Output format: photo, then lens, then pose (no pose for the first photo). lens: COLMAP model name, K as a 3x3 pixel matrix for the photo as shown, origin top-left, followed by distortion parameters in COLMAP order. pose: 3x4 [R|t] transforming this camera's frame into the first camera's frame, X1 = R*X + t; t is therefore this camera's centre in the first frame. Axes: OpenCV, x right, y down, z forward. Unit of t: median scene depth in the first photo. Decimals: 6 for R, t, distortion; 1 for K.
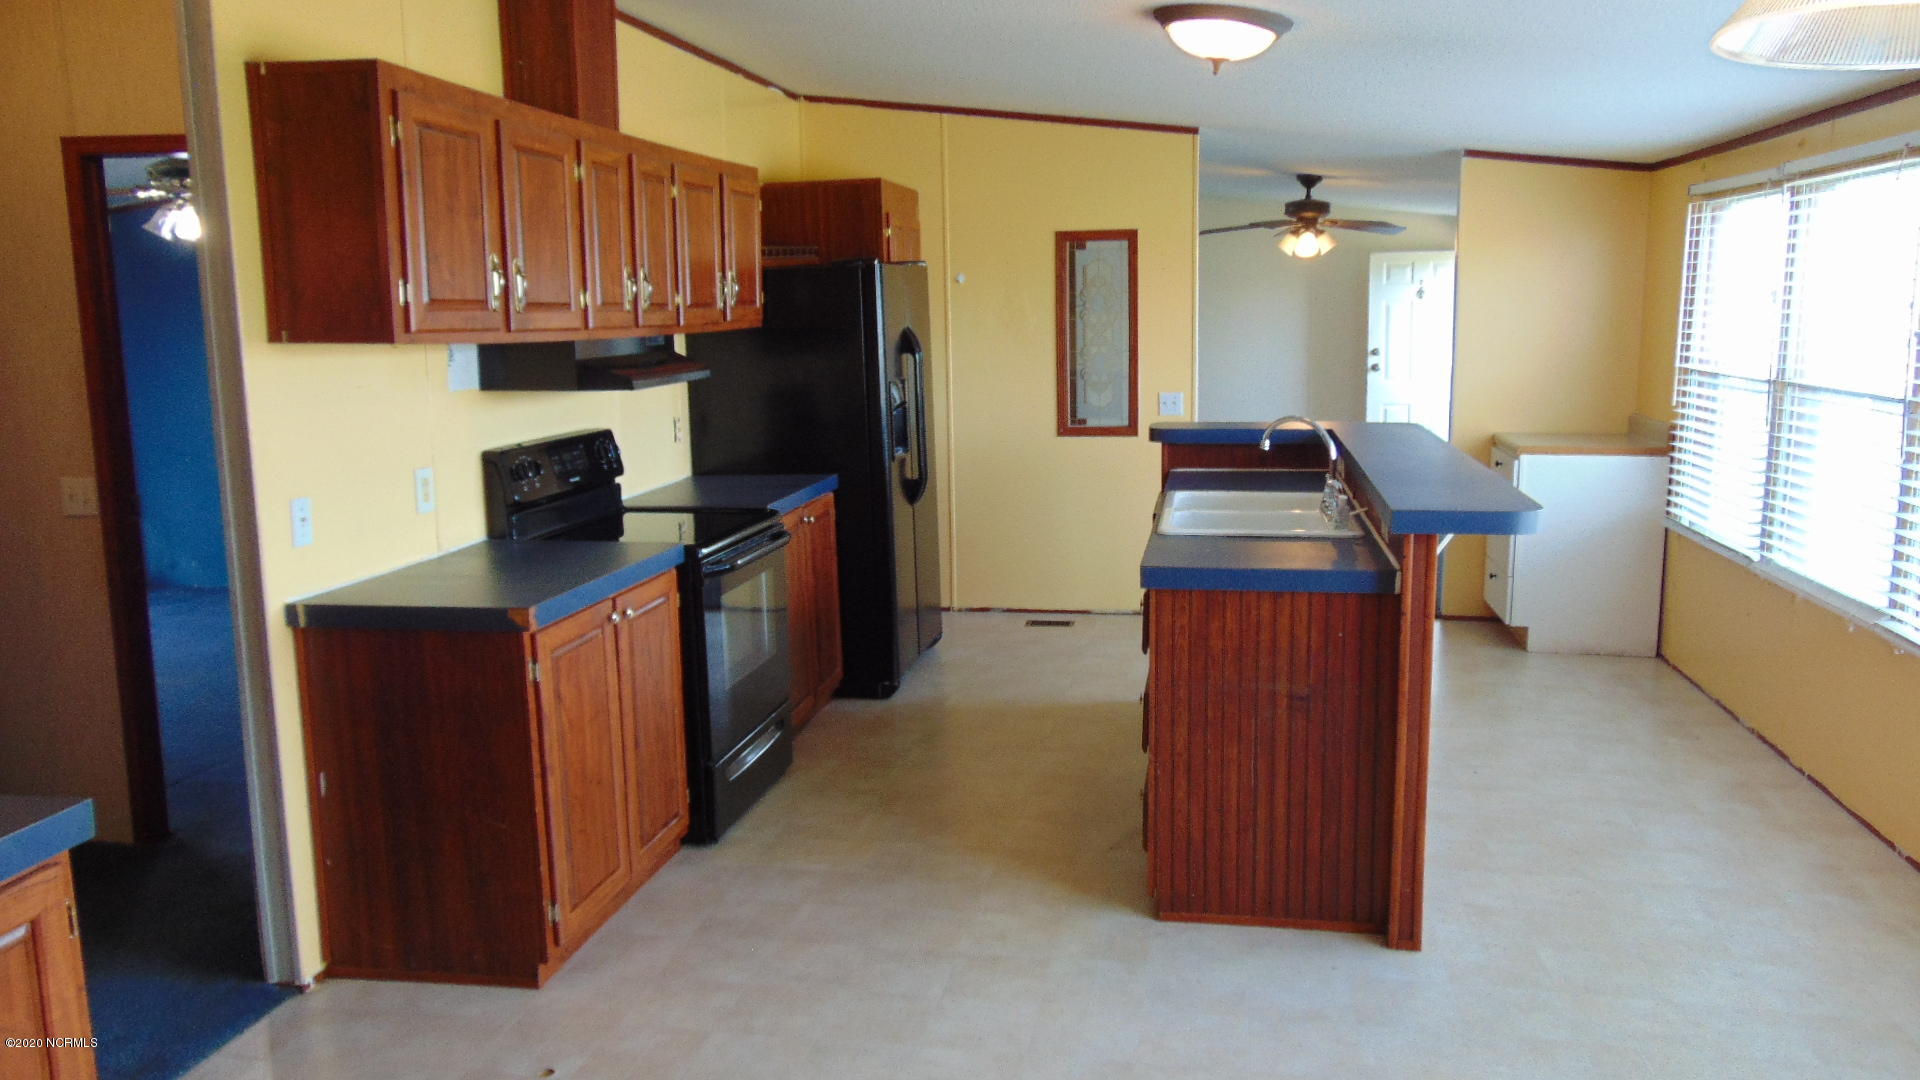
lens RADIAL K [[1440.0, 0, 962.4], [0, 1440.0, 530.1], [0, 0, 1]] dist [-0.034084, 0.073393]
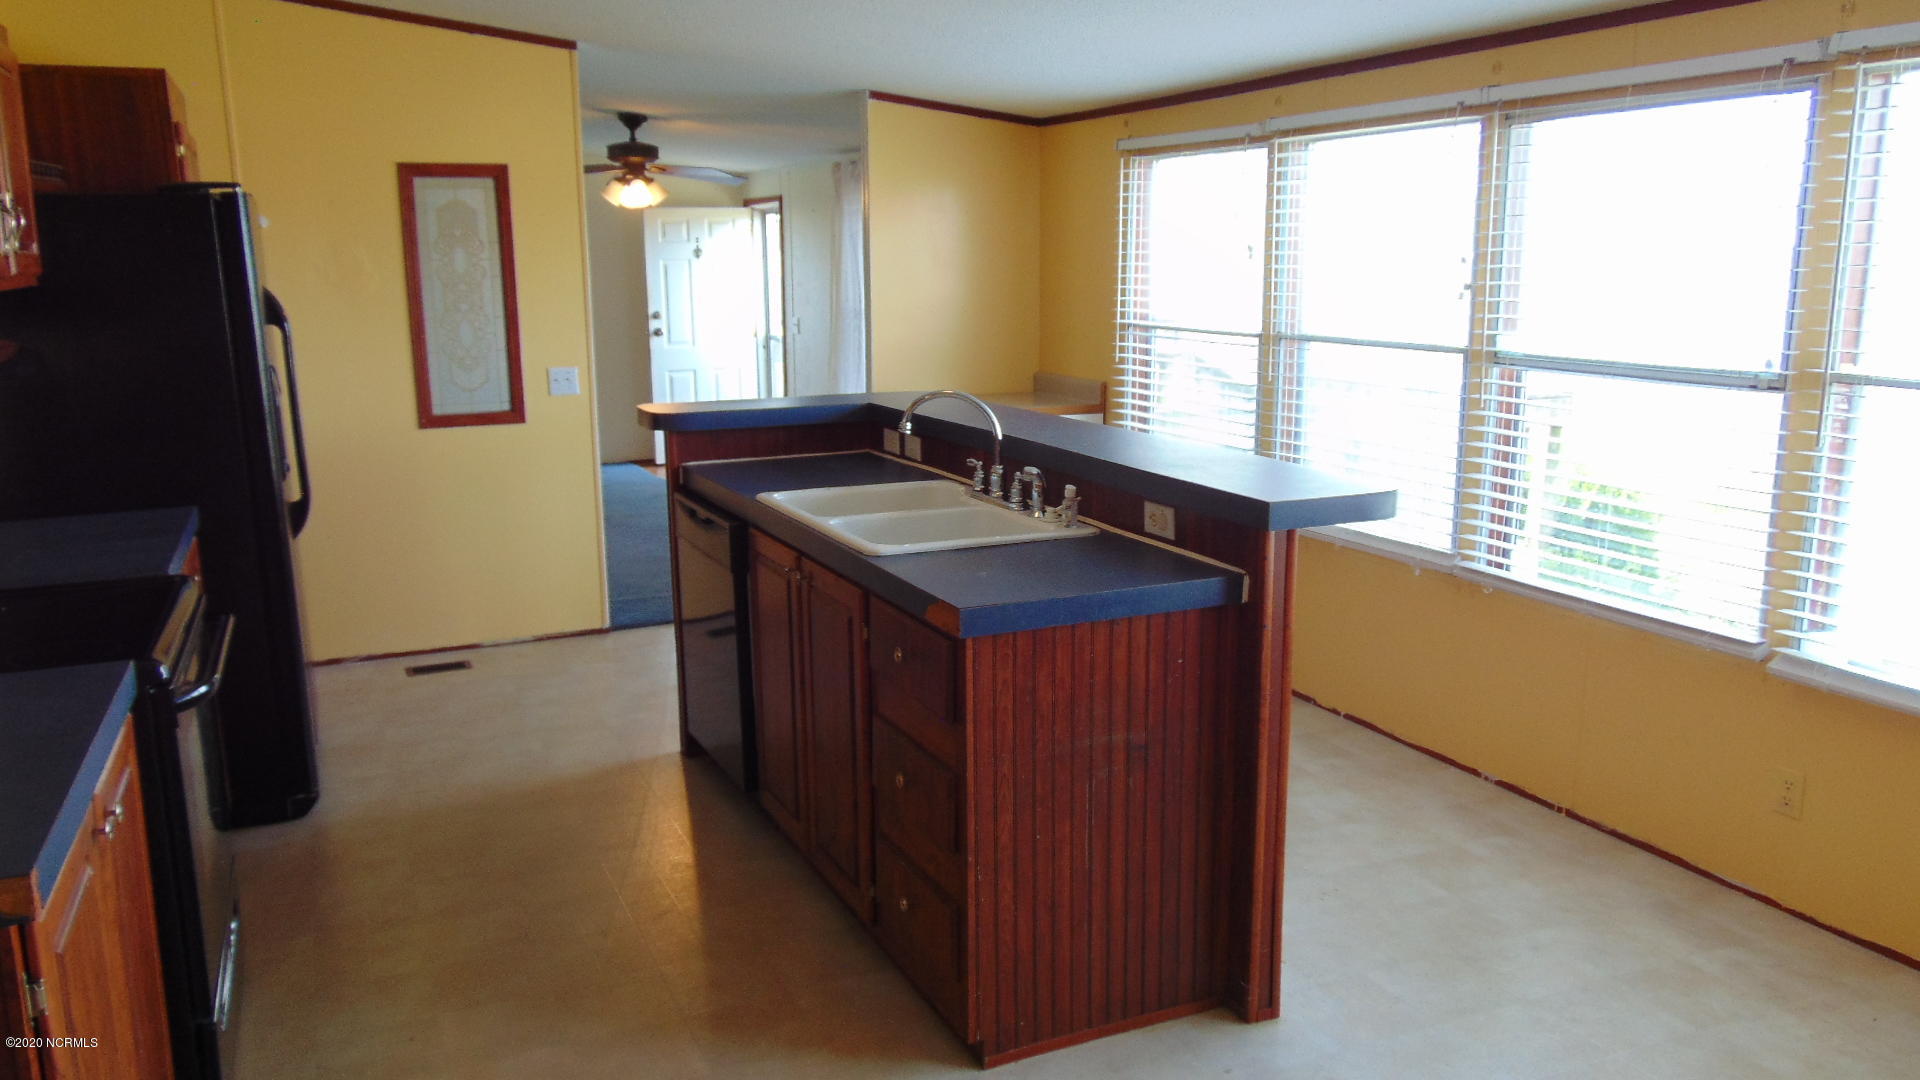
lens RADIAL K [[1440.0, 0, 962.4], [0, 1440.0, 530.1], [0, 0, 1]] dist [-0.034084, 0.073393]
pose [[0.820476, -0.098779, 0.563082, -0.230119], [0.085568, 0.995083, 0.049880, -0.041196], [-0.565241, 0.007256, 0.824894, 0.329368]]
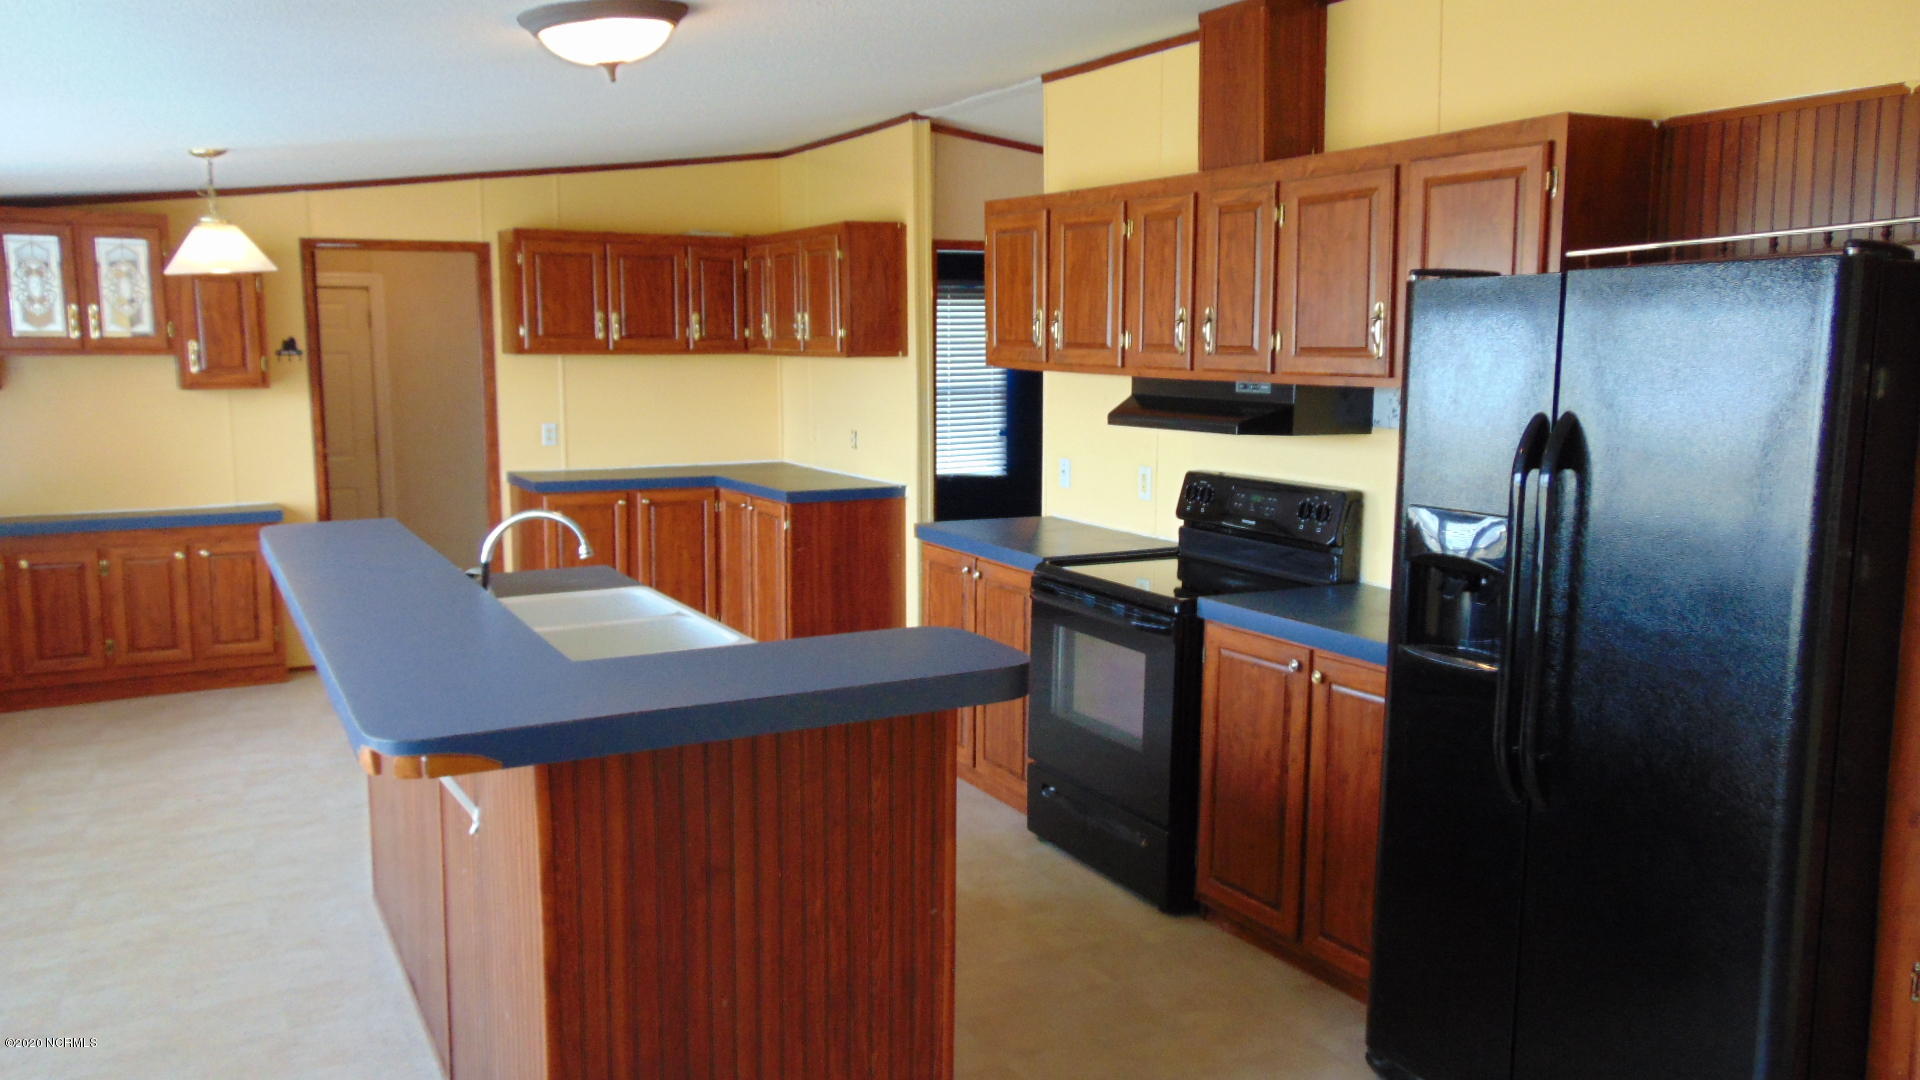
lens RADIAL K [[1440.0, 0, 962.4], [0, 1440.0, 530.1], [0, 0, 1]] dist [-0.034084, 0.073393]
pose [[-0.770096, 0.095645, -0.630717, 0.539840], [-0.092314, 0.961581, 0.258534, -0.285405], [0.631213, 0.257320, -0.731681, 1.708170]]
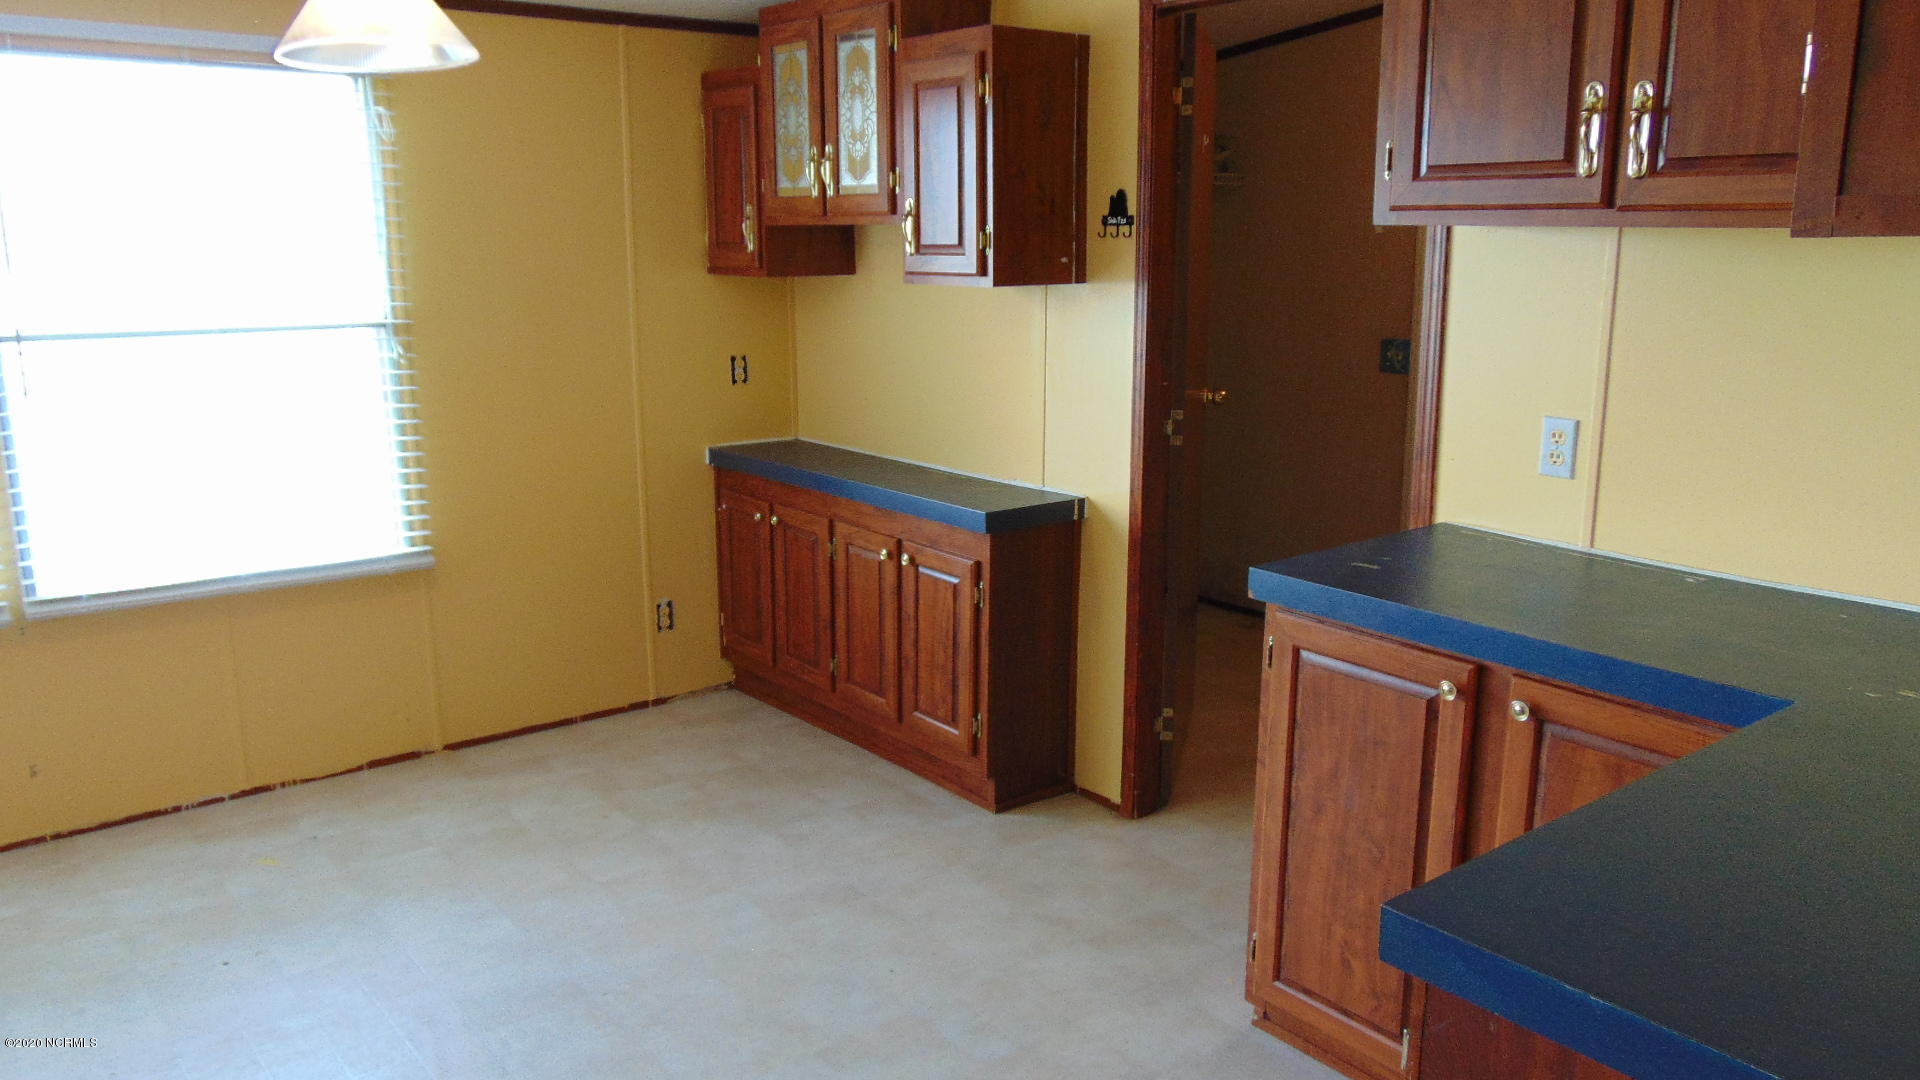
lens RADIAL K [[1440.0, 0, 962.4], [0, 1440.0, 530.1], [0, 0, 1]] dist [-0.034084, 0.073393]
pose [[-0.760204, -0.121613, 0.638201, -0.398523], [0.112337, 0.942923, 0.313492, -0.095471], [-0.639899, 0.310011, -0.703152, 0.714944]]
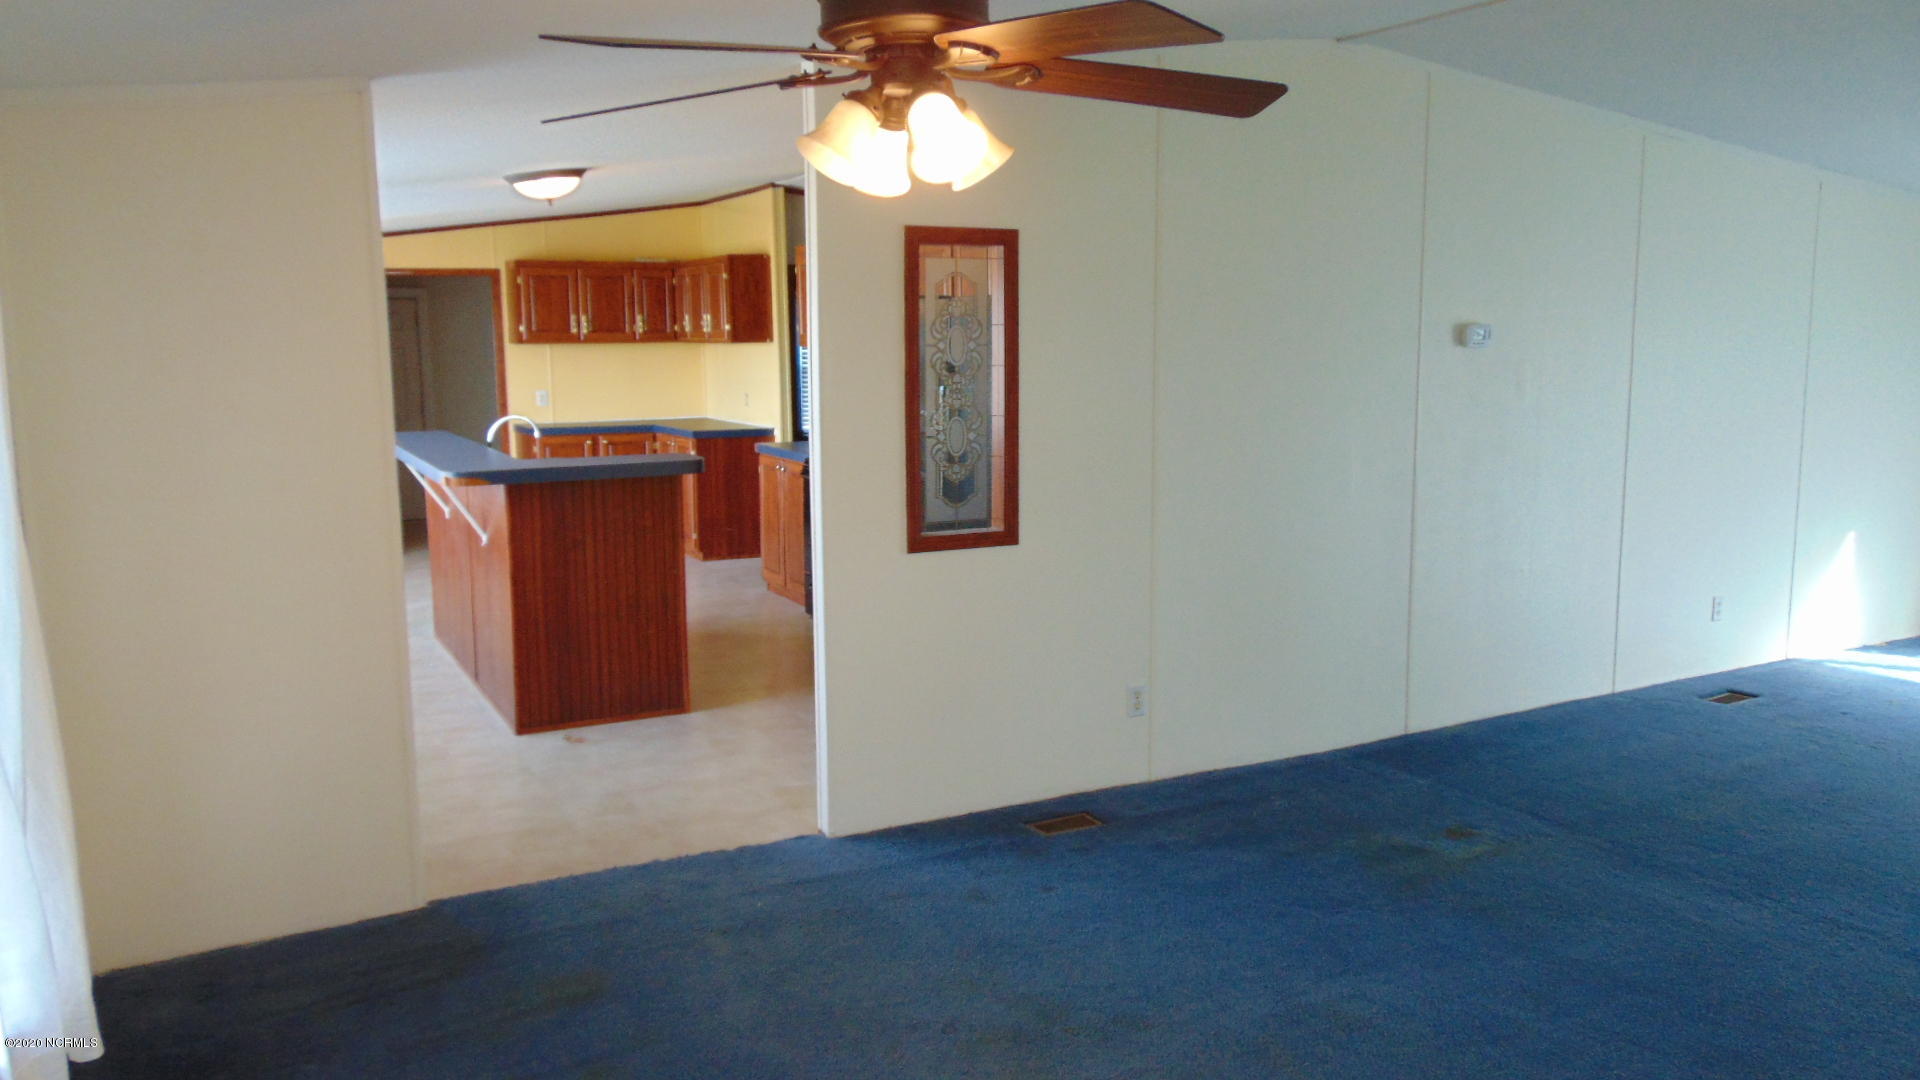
lens RADIAL K [[1440.0, 0, 962.4], [0, 1440.0, 530.1], [0, 0, 1]] dist [-0.034084, 0.073393]
pose [[-0.780519, 0.106175, -0.616050, 0.833538], [-0.079214, 0.960729, 0.265942, -0.415347], [0.620093, 0.256373, -0.741456, 2.512967]]
